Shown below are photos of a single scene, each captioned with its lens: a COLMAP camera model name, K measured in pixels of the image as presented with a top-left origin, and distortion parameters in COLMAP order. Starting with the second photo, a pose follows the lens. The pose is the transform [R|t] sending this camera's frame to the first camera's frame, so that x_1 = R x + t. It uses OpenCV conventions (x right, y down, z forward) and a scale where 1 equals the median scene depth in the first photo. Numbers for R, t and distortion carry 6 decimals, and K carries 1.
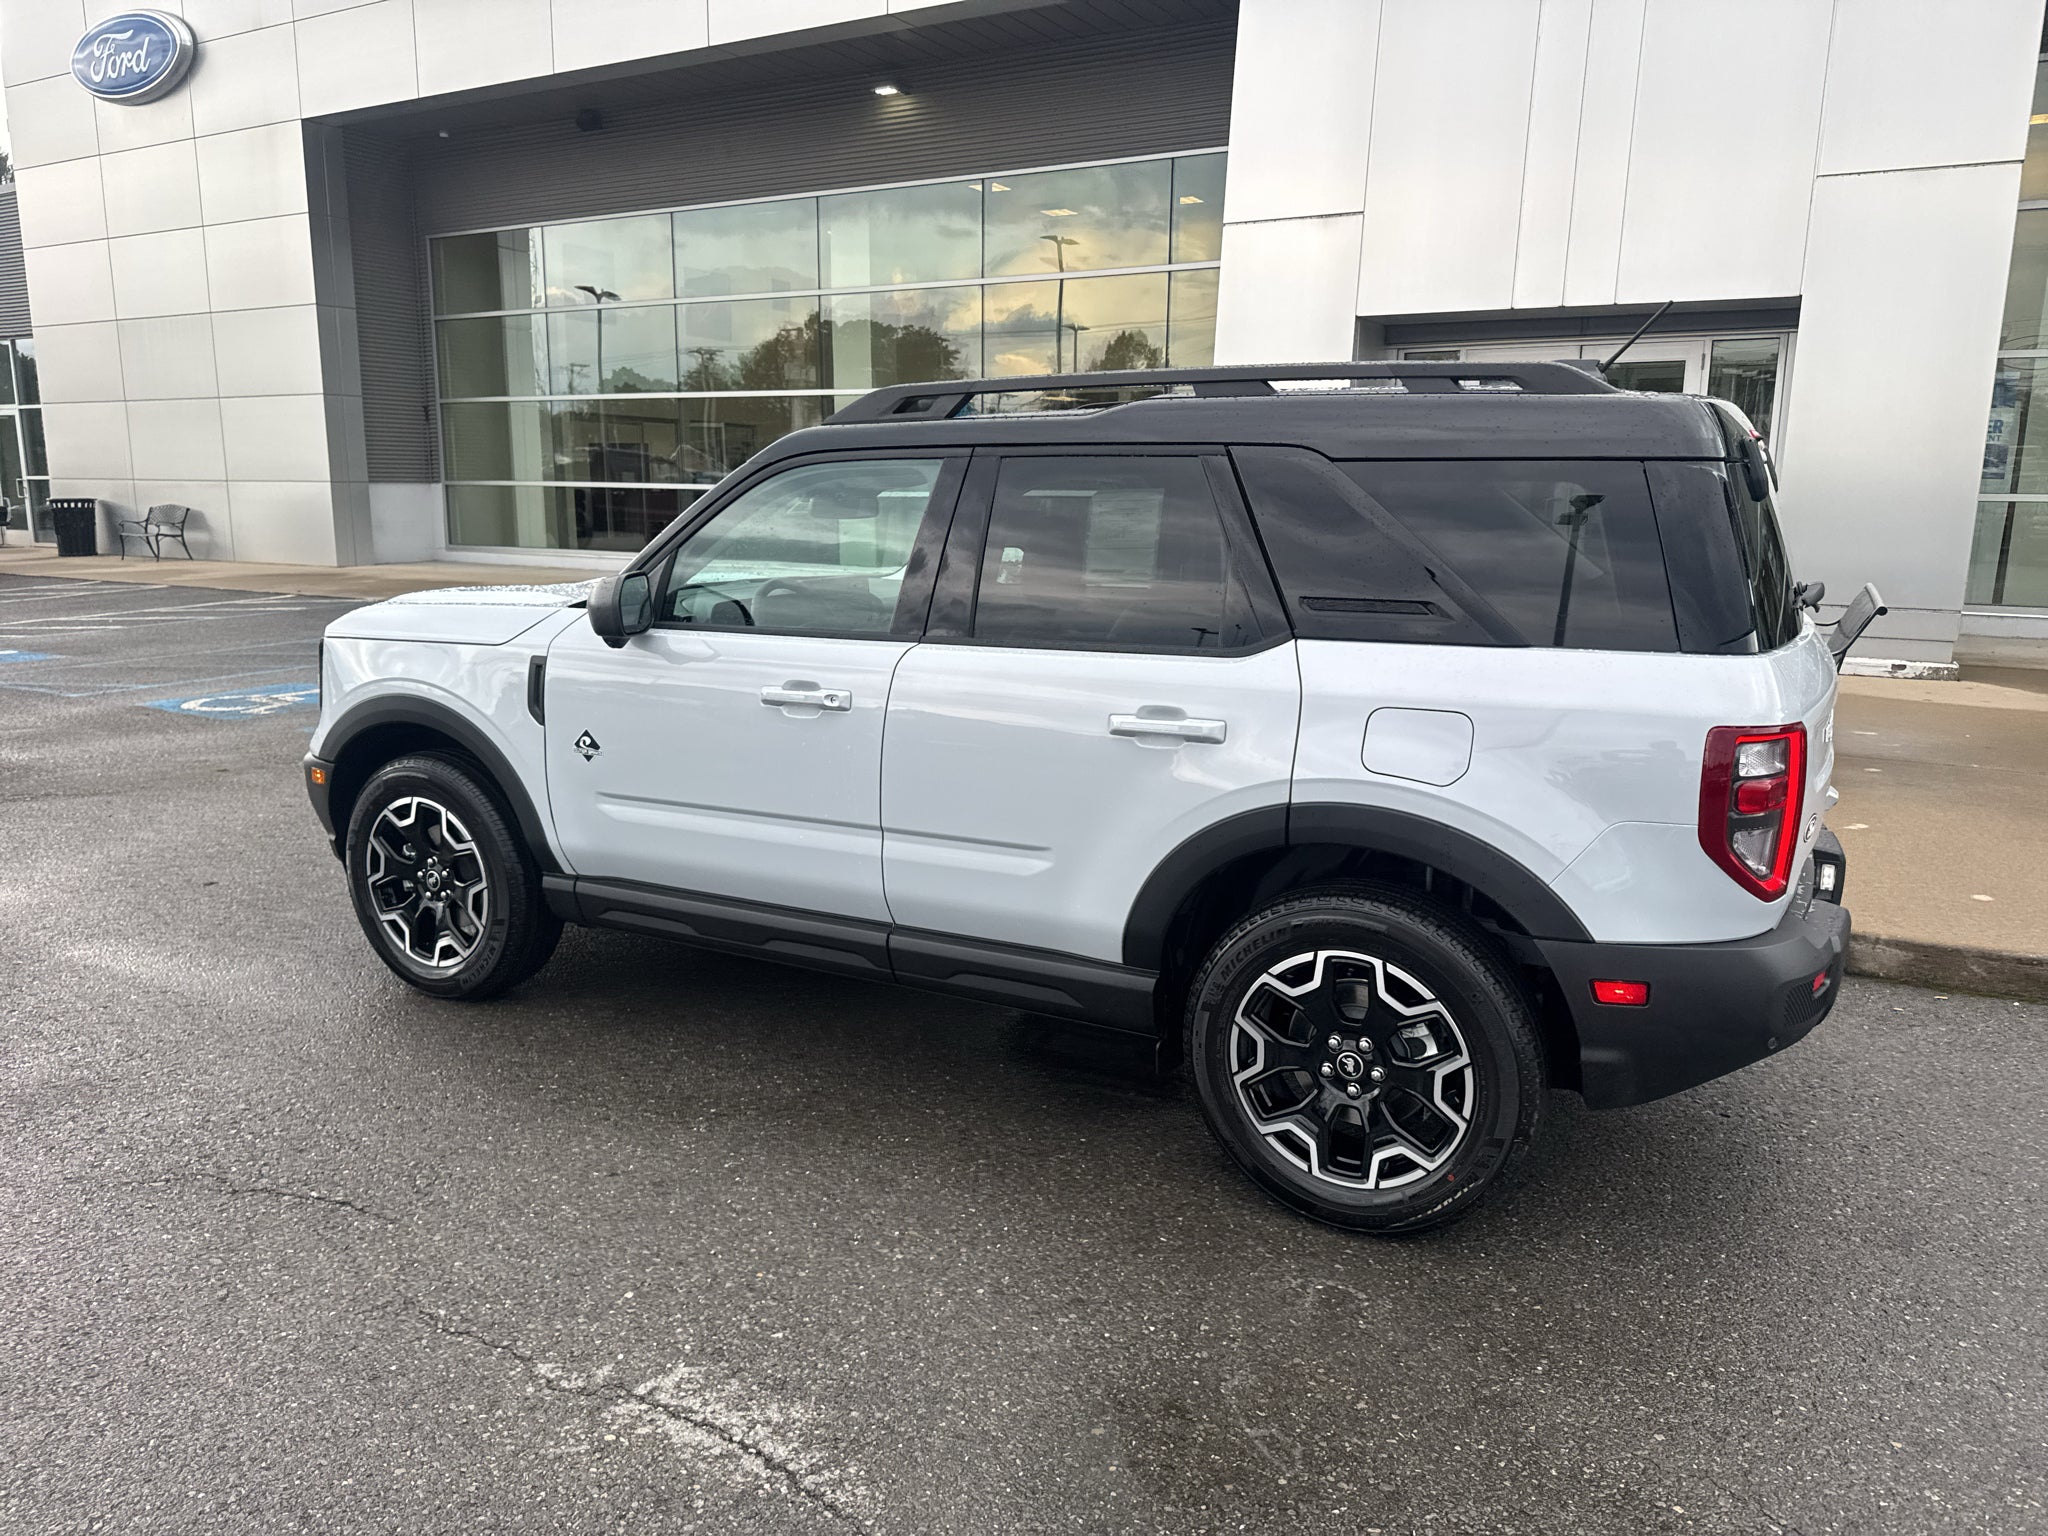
lens RADIAL K [[1444.1, 0, 1037.1], [0, 1444.1, 791.4], [0, 0, 1]] dist [0.034045, -0.045131]
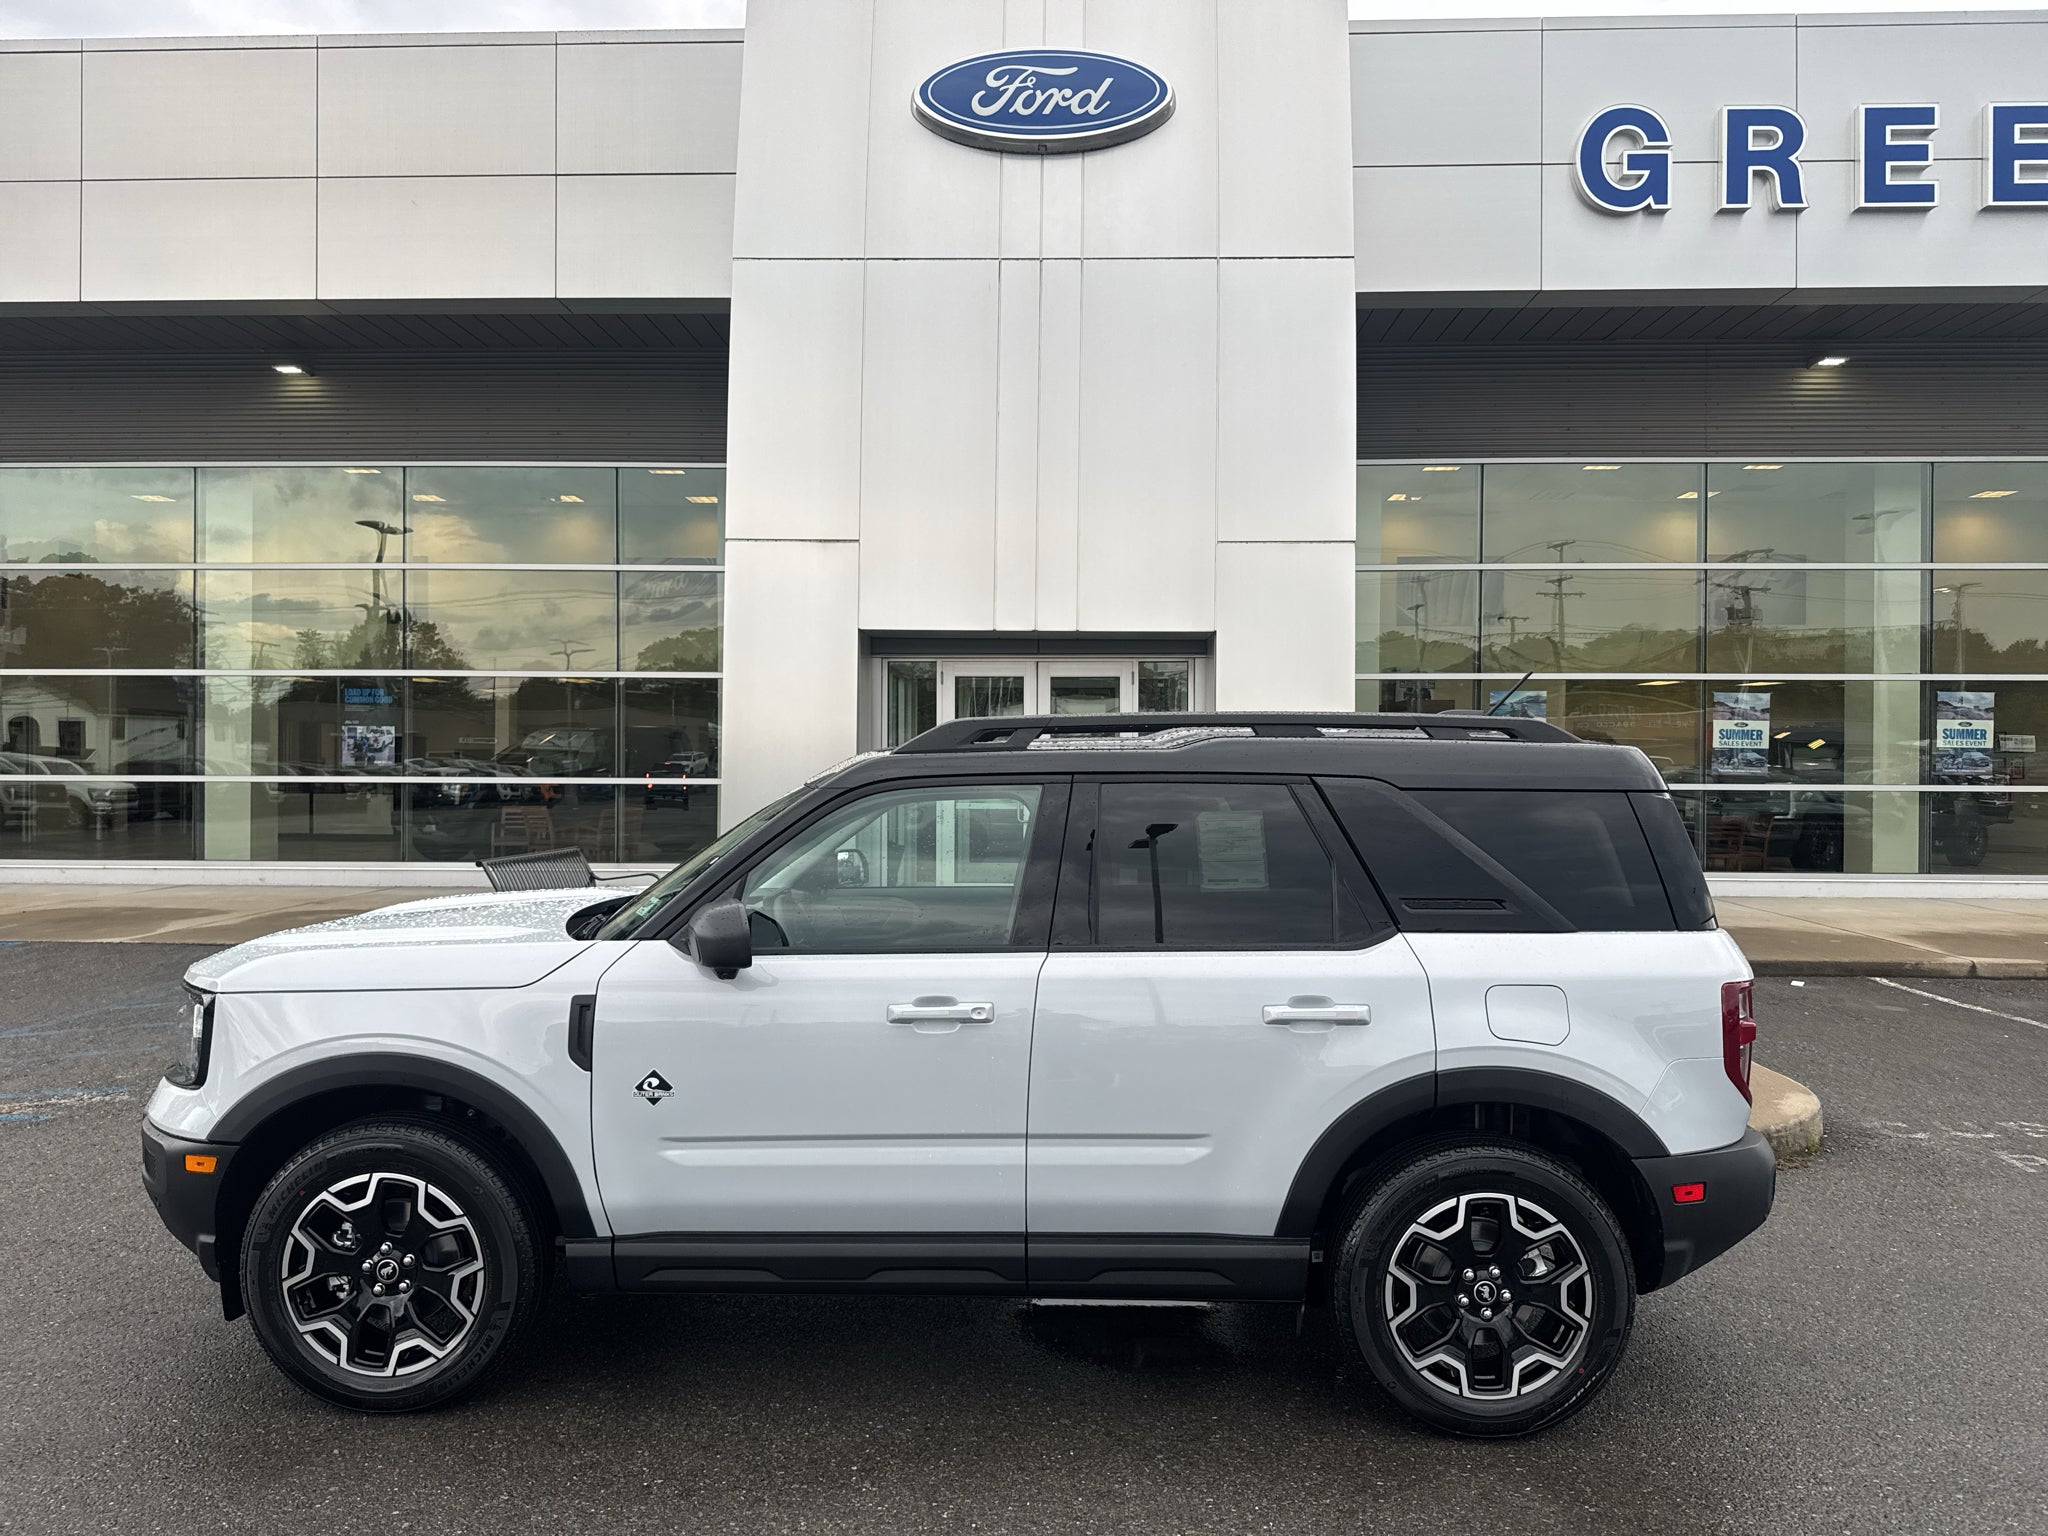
lens RADIAL K [[1444.1, 0, 1037.1], [0, 1444.1, 791.4], [0, 0, 1]] dist [0.034045, -0.045131]
pose [[0.890700, -0.010498, 0.454470, -0.607643], [0.096574, 0.981283, -0.166605, -0.046650], [-0.444215, 0.192285, 0.875043, 0.046957]]
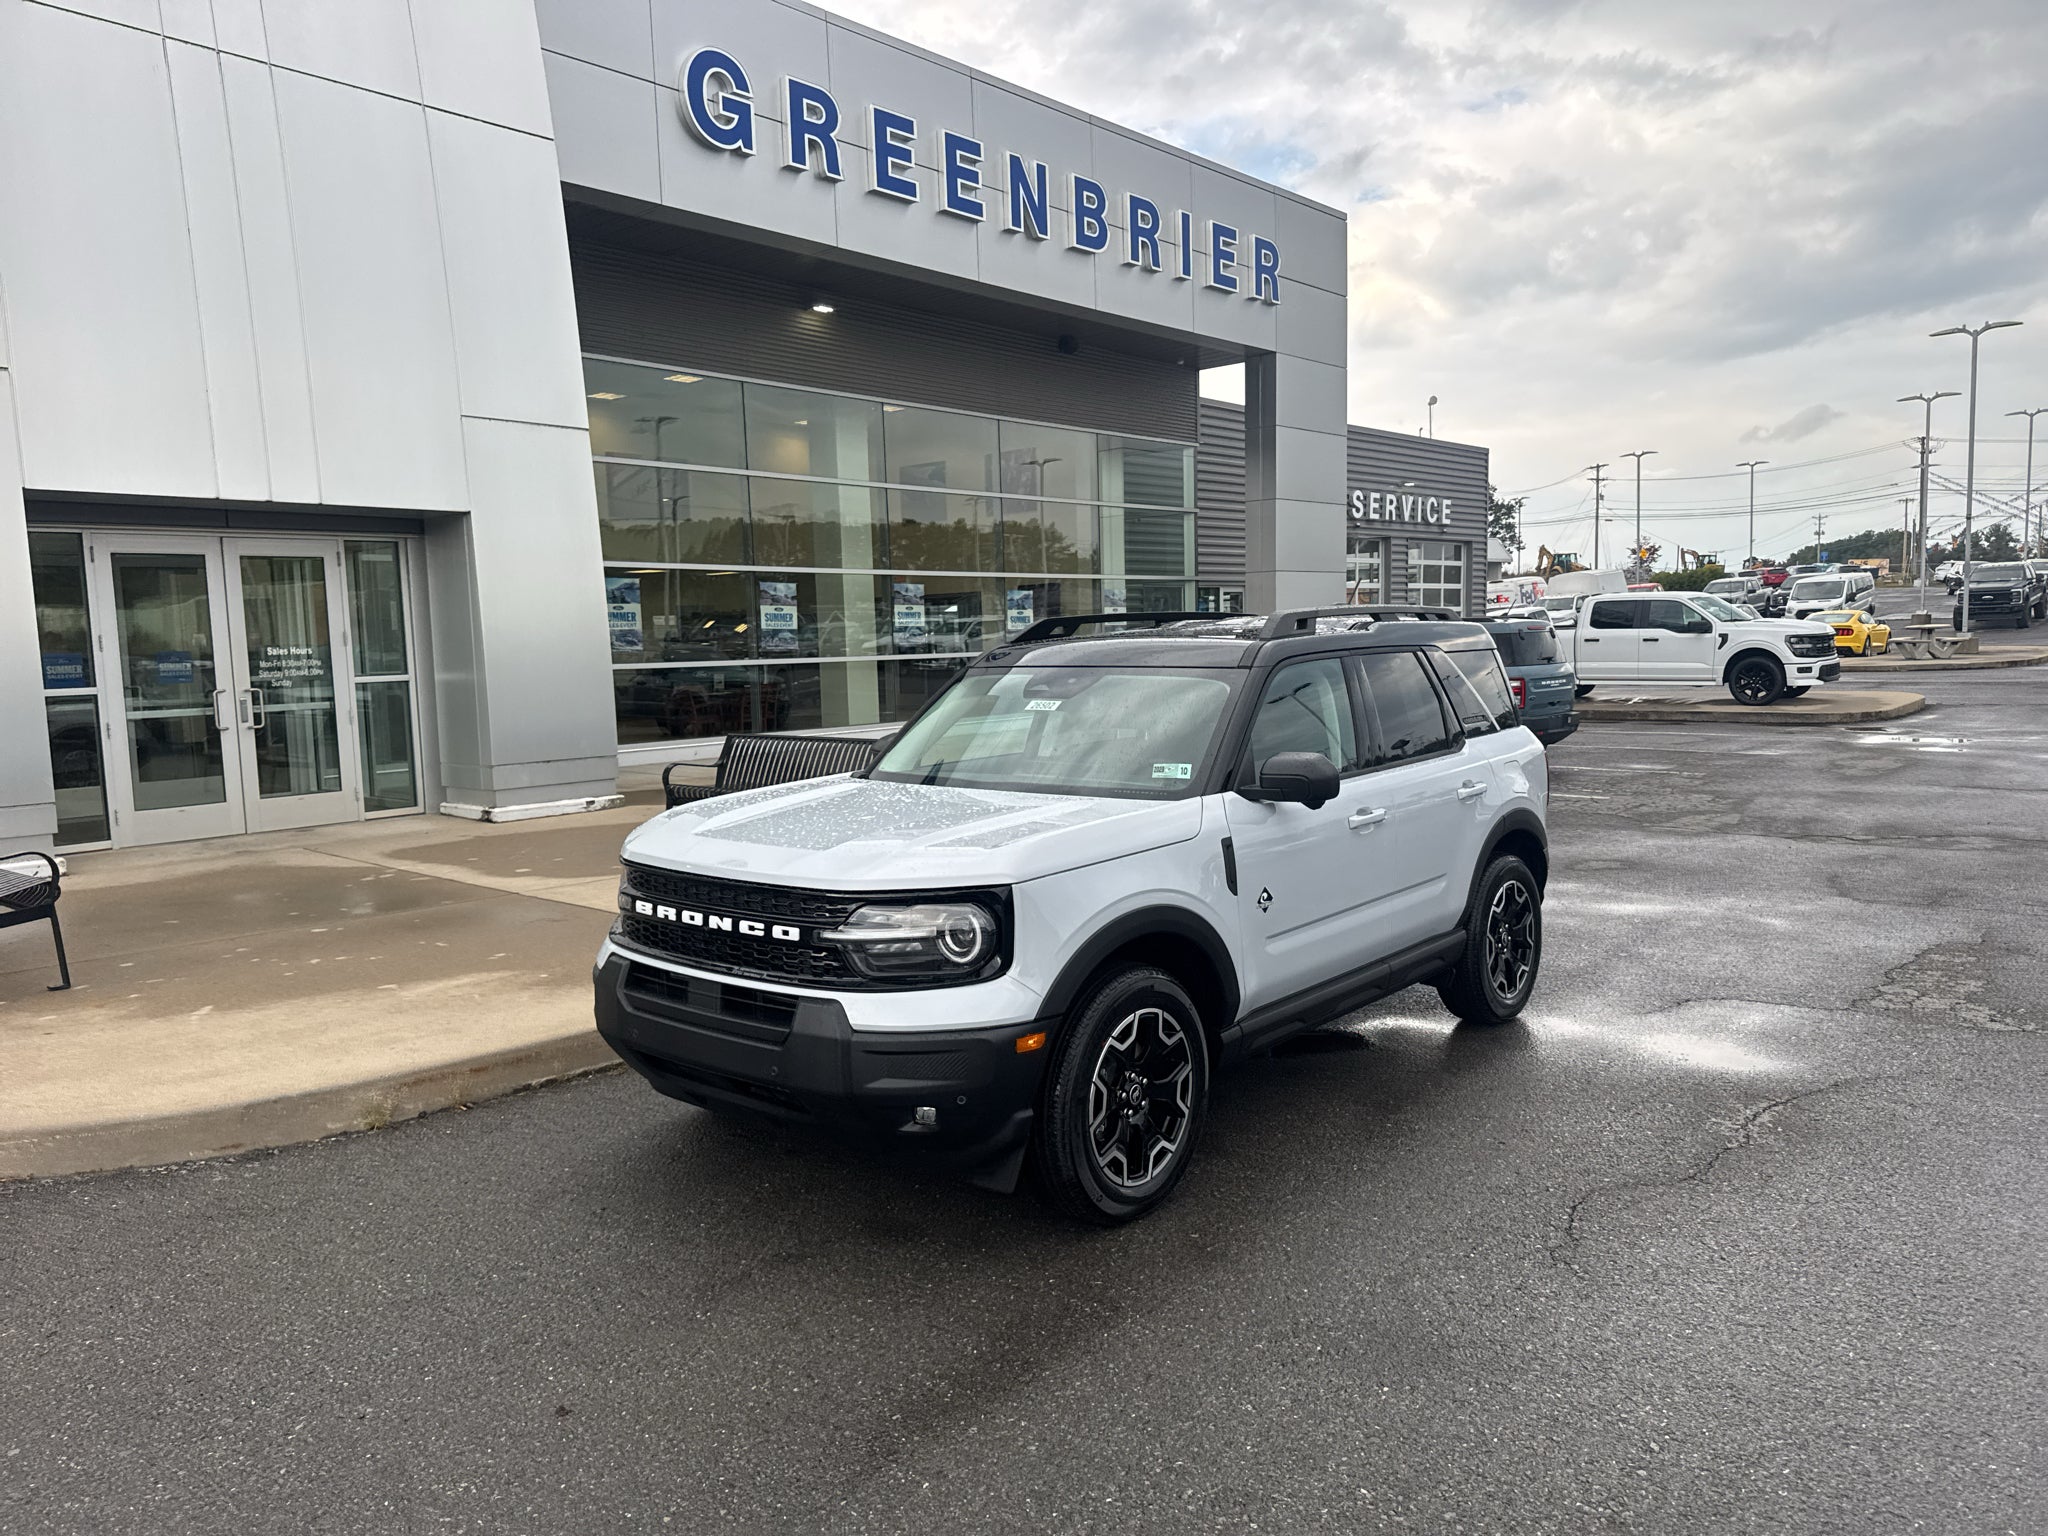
lens RADIAL K [[1442.2, 0, 1018.6], [0, 1442.2, 801.7], [0, 0, 1]] dist [0.041917, -0.062412]
pose [[0.219036, -0.121867, 0.968076, -1.783809], [0.228646, 0.970954, 0.070496, -0.286591], [-0.948549, 0.205905, 0.240538, 1.054427]]
